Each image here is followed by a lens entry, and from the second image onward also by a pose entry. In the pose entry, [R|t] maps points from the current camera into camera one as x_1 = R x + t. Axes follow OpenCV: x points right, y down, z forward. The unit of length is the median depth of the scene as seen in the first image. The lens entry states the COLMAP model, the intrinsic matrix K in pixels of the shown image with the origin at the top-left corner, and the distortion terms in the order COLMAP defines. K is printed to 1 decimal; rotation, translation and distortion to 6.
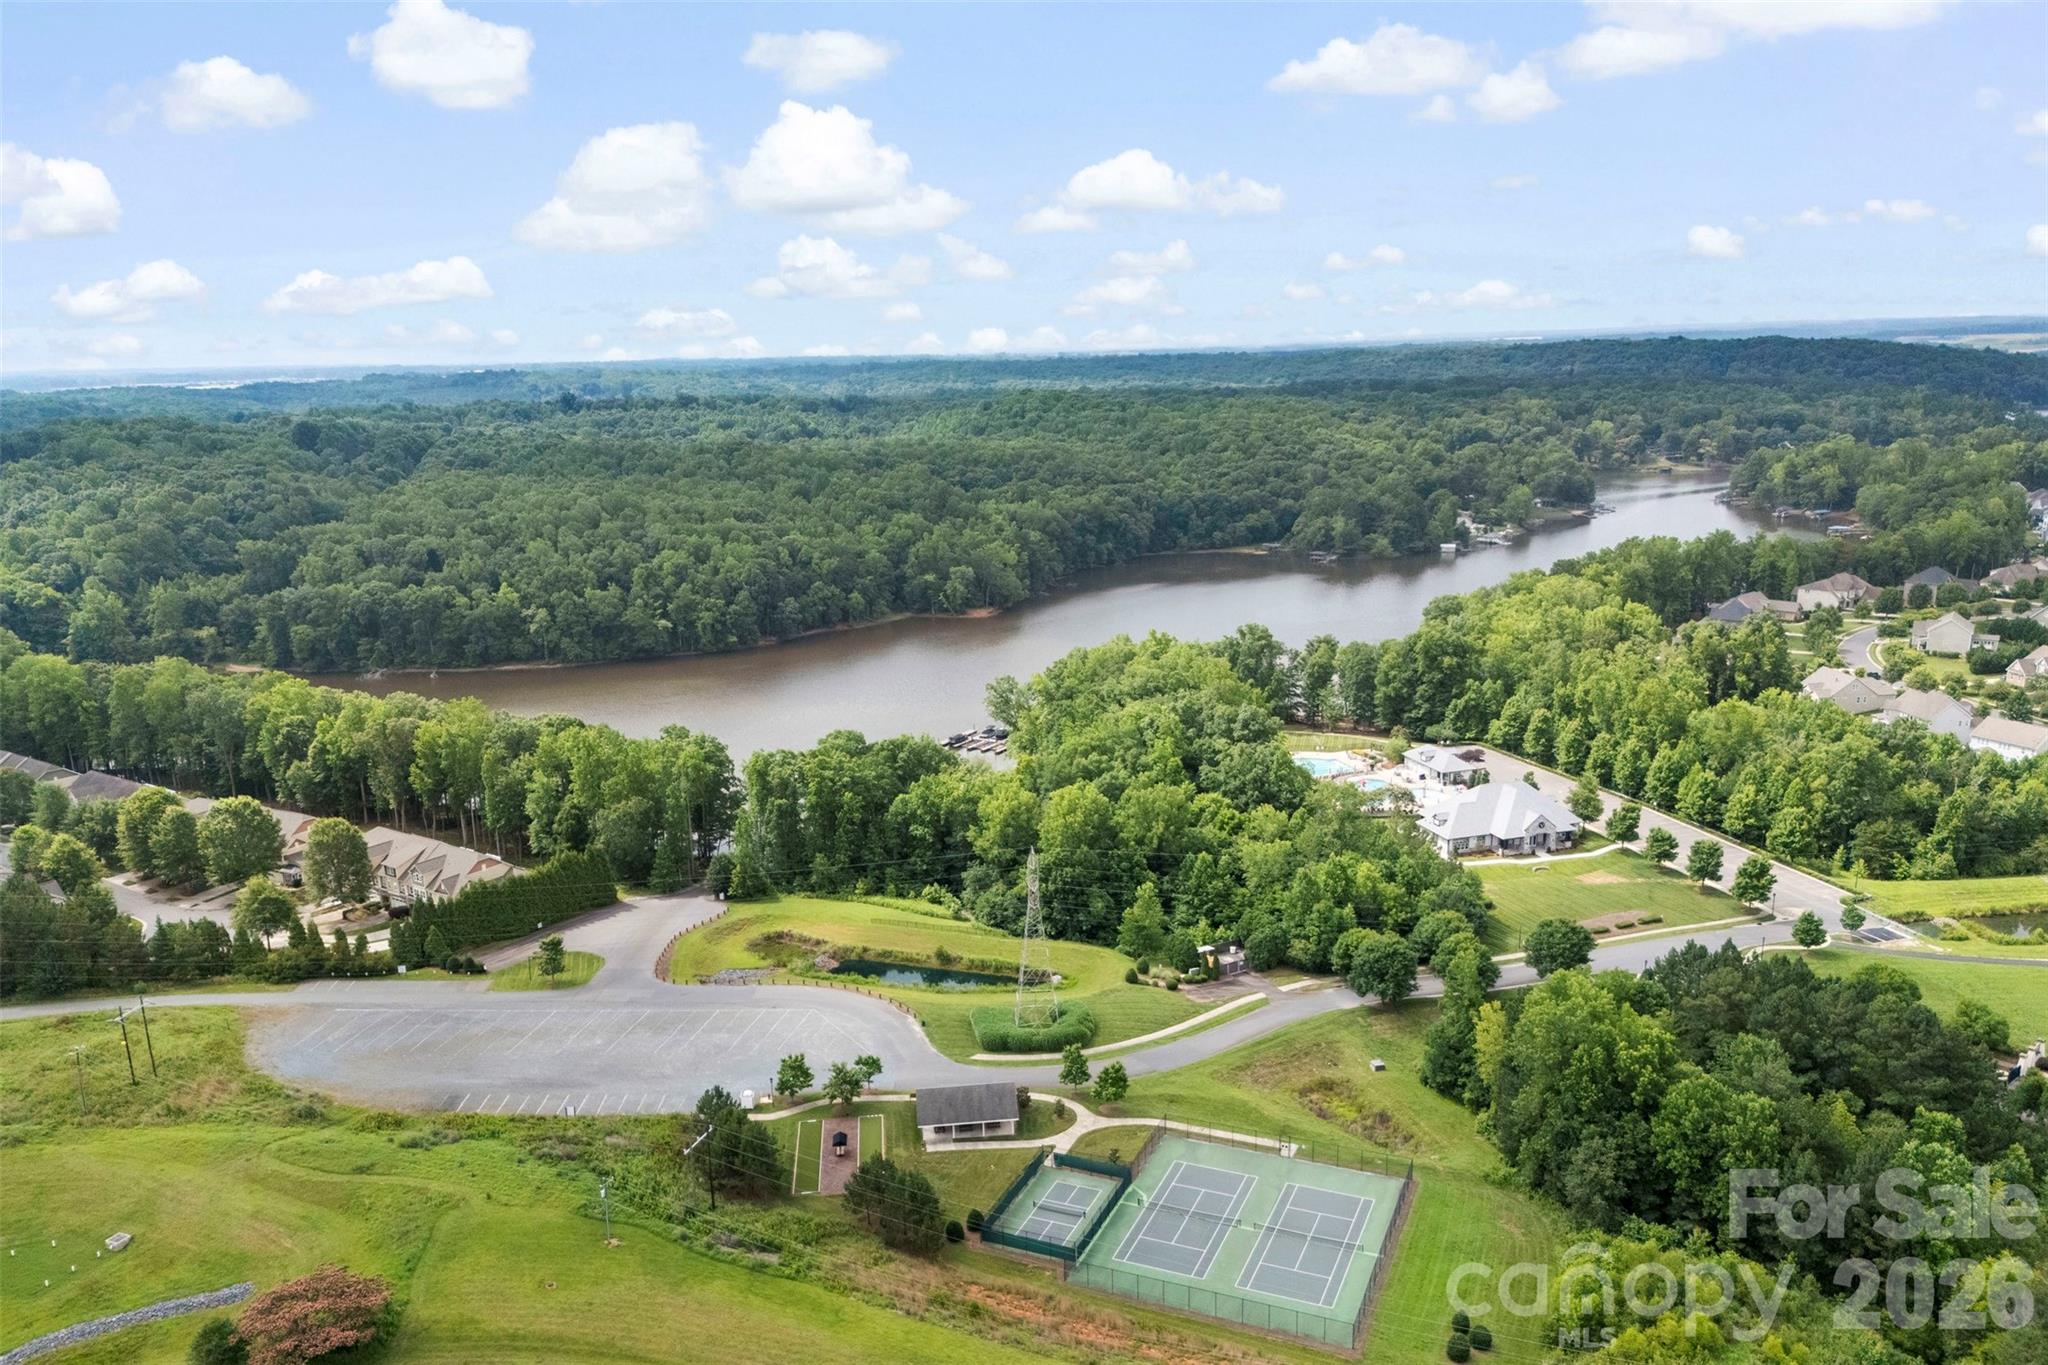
lens RADIAL K [[1493.1, 0, 1024.9], [0, 1493.1, 727.1], [0, 0, 1]] dist [0.096447, -0.118137]
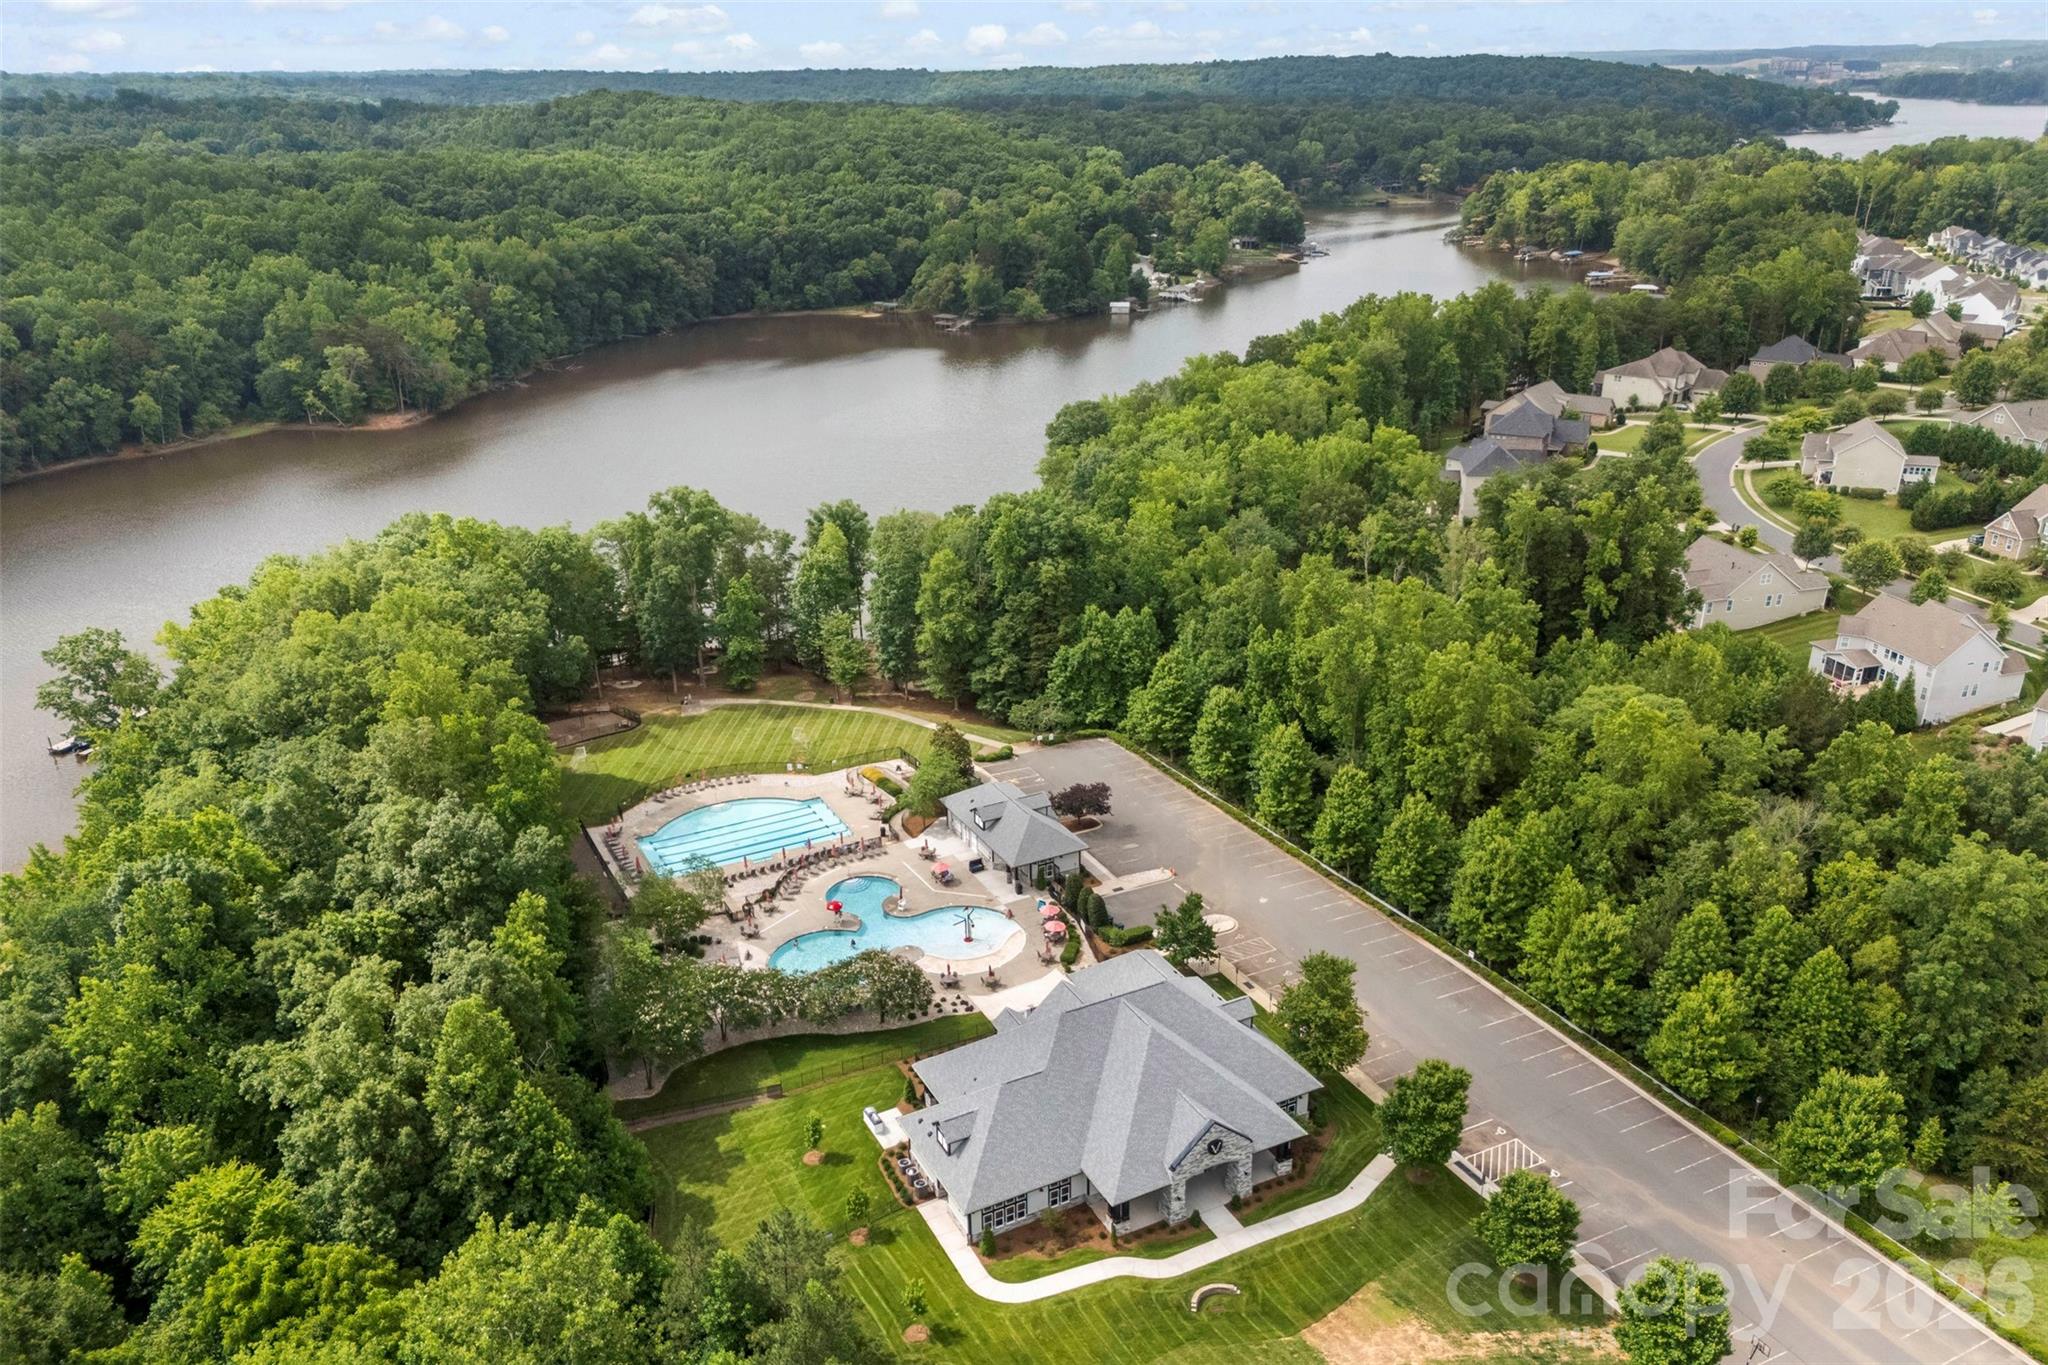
lens RADIAL K [[1493.1, 0, 1024.9], [0, 1493.1, 727.1], [0, 0, 1]] dist [0.096447, -0.118137]
pose [[0.982517, -0.060638, 0.176020, 0.130097], [0.031914, 0.986333, 0.161647, -0.051401], [-0.183416, -0.153203, 0.971024, 0.364358]]
